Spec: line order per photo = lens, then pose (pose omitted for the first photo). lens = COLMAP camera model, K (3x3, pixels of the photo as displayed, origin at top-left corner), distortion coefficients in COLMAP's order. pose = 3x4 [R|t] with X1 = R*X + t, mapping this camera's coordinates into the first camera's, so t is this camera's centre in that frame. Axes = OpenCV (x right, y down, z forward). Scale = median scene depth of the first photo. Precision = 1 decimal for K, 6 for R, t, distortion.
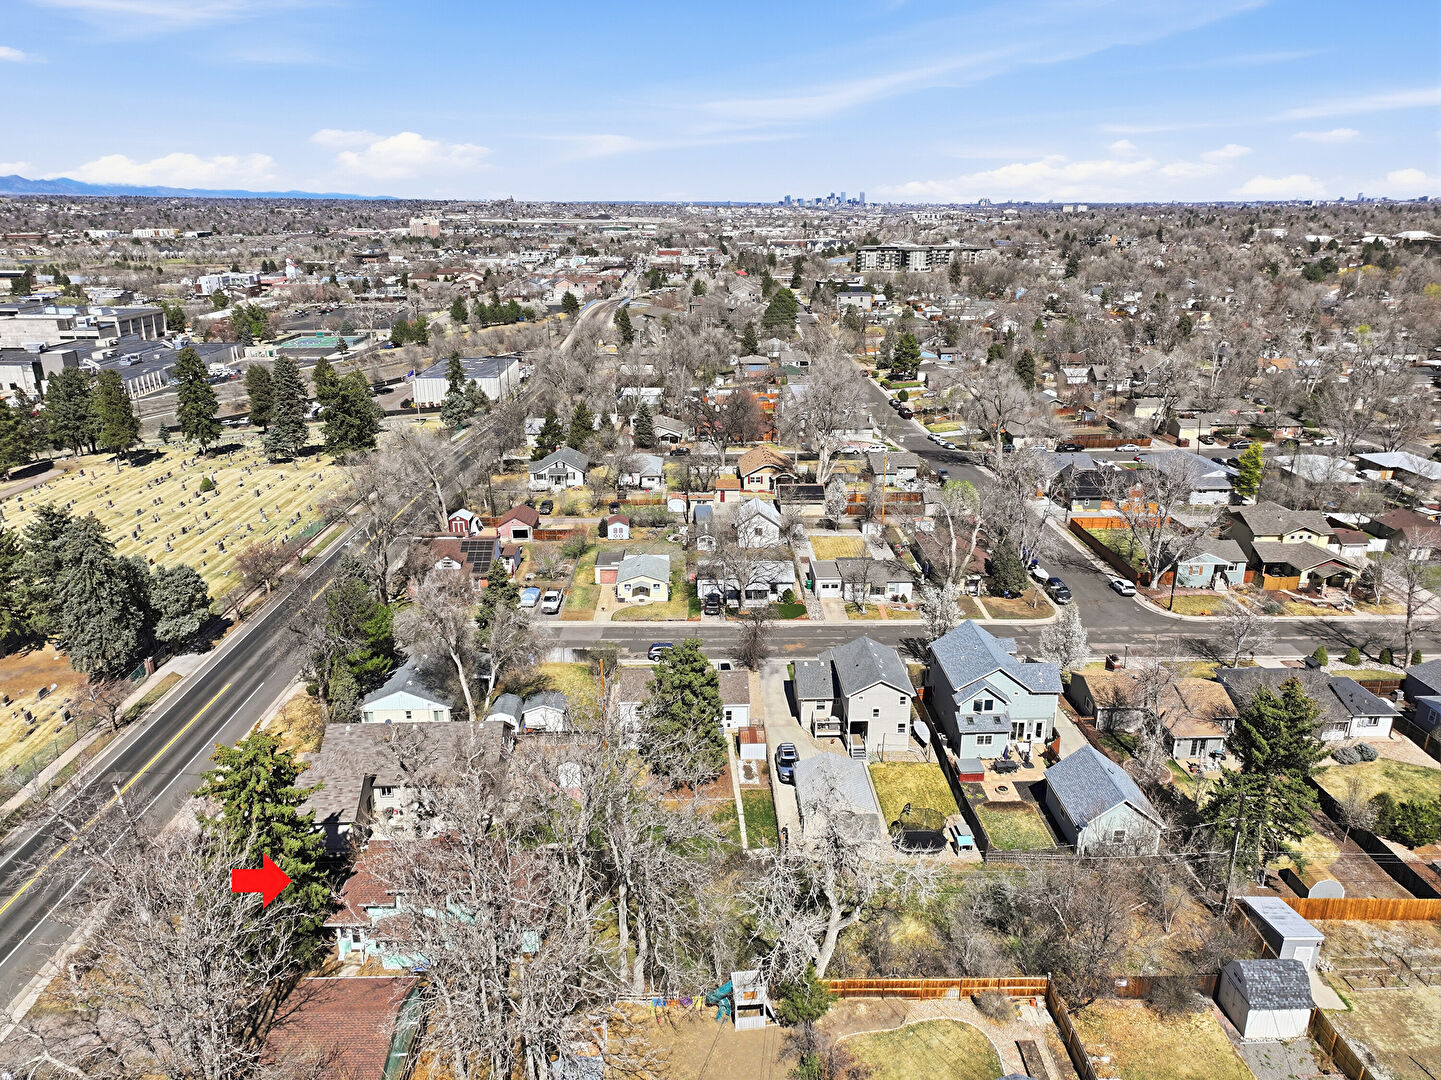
lens RADIAL K [[1007.6, 0, 725.3], [0, 1007.6, 534.6], [0, 0, 1]] dist [-0.010645, 0.027777]
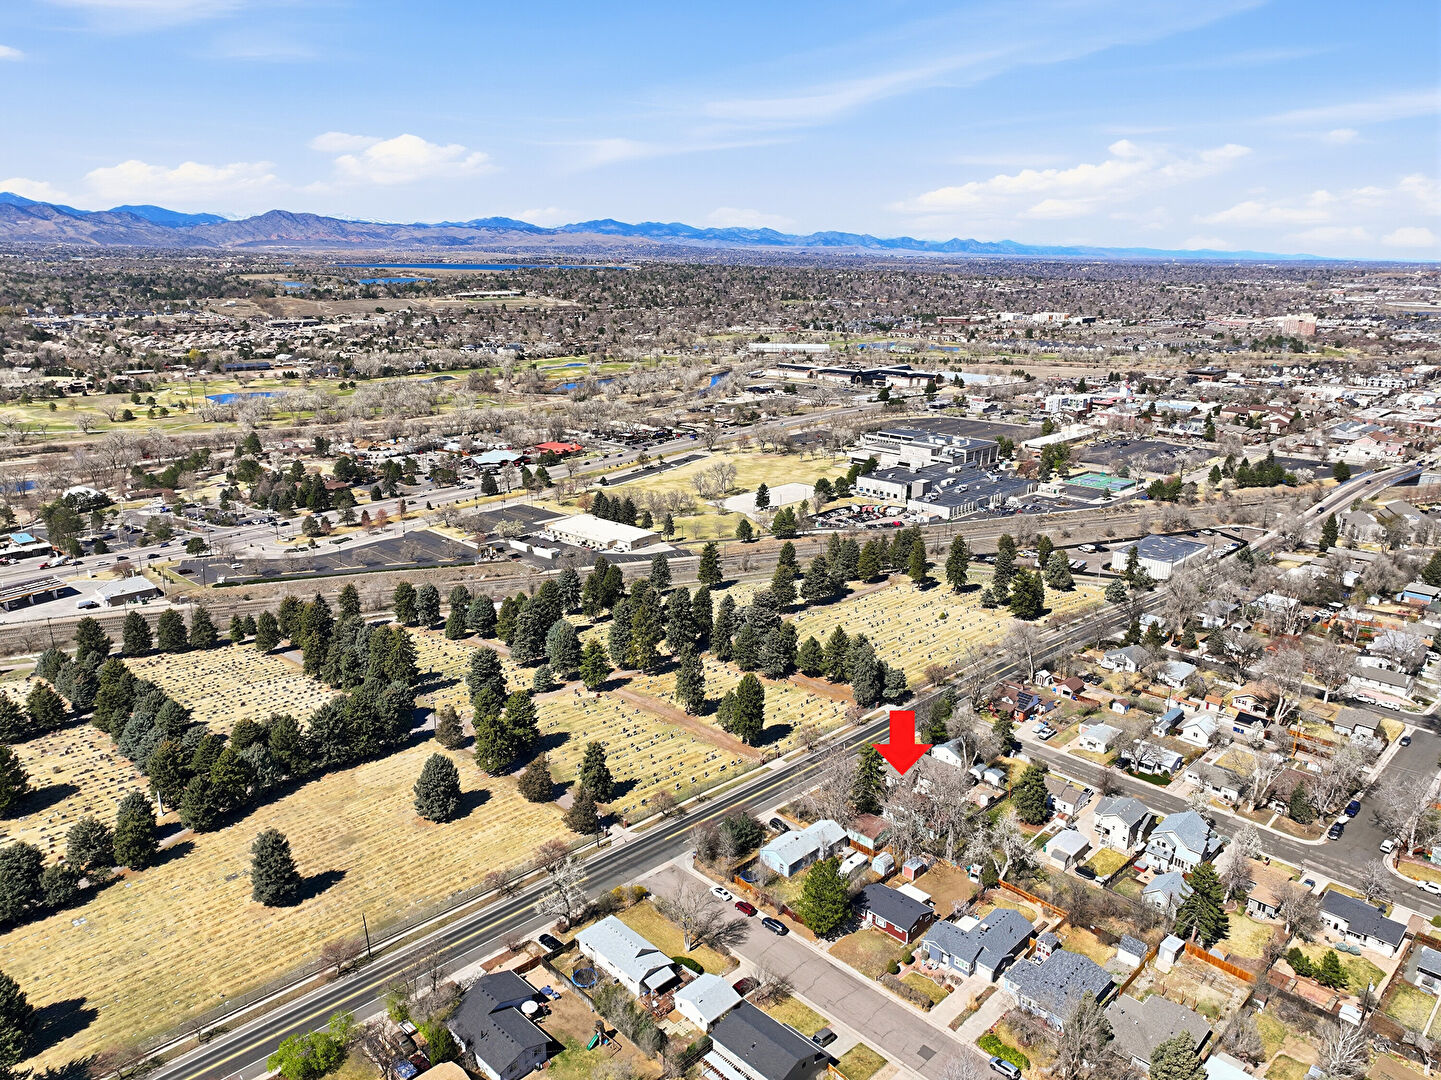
lens RADIAL K [[1007.6, 0, 725.3], [0, 1007.6, 534.6], [0, 0, 1]] dist [-0.010645, 0.027777]
pose [[0.685386, 0.197365, -0.700923, 0.729281], [-0.233506, 0.971306, 0.045169, -0.264574], [0.689725, 0.132712, 0.711805, -0.956667]]
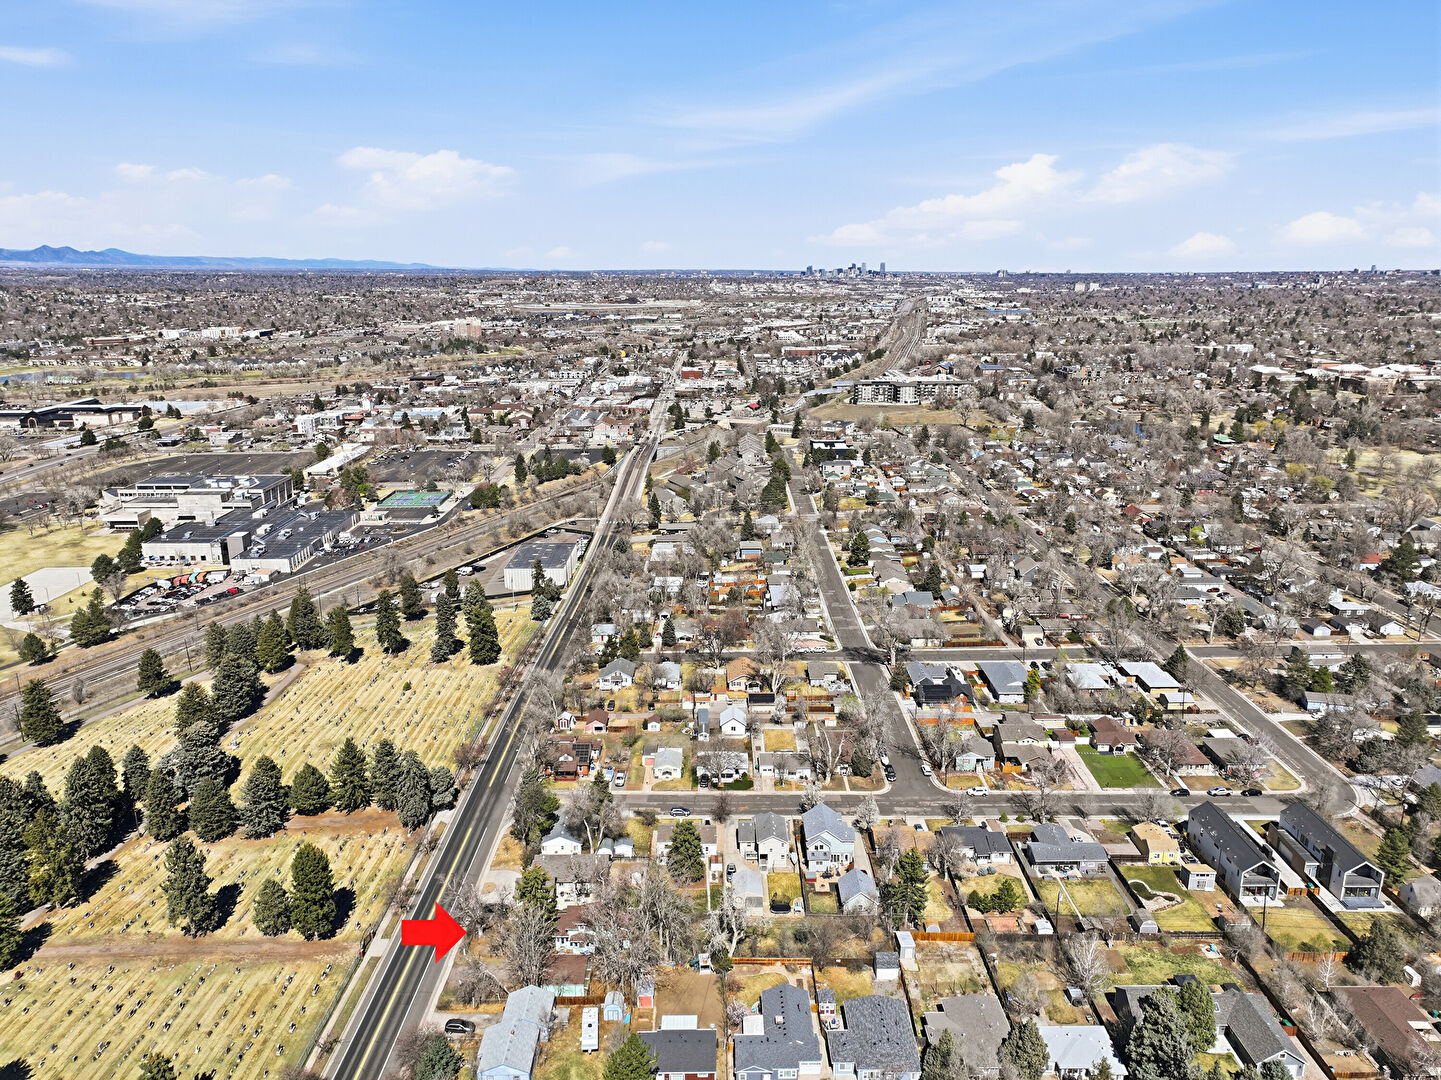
lens RADIAL K [[1007.6, 0, 725.3], [0, 1007.6, 534.6], [0, 0, 1]] dist [-0.010645, 0.027777]
pose [[0.999730, 0.003623, -0.022973, 0.068570], [-0.004991, 0.998200, -0.059771, -0.279847], [0.022715, 0.059870, 0.997948, -0.921664]]
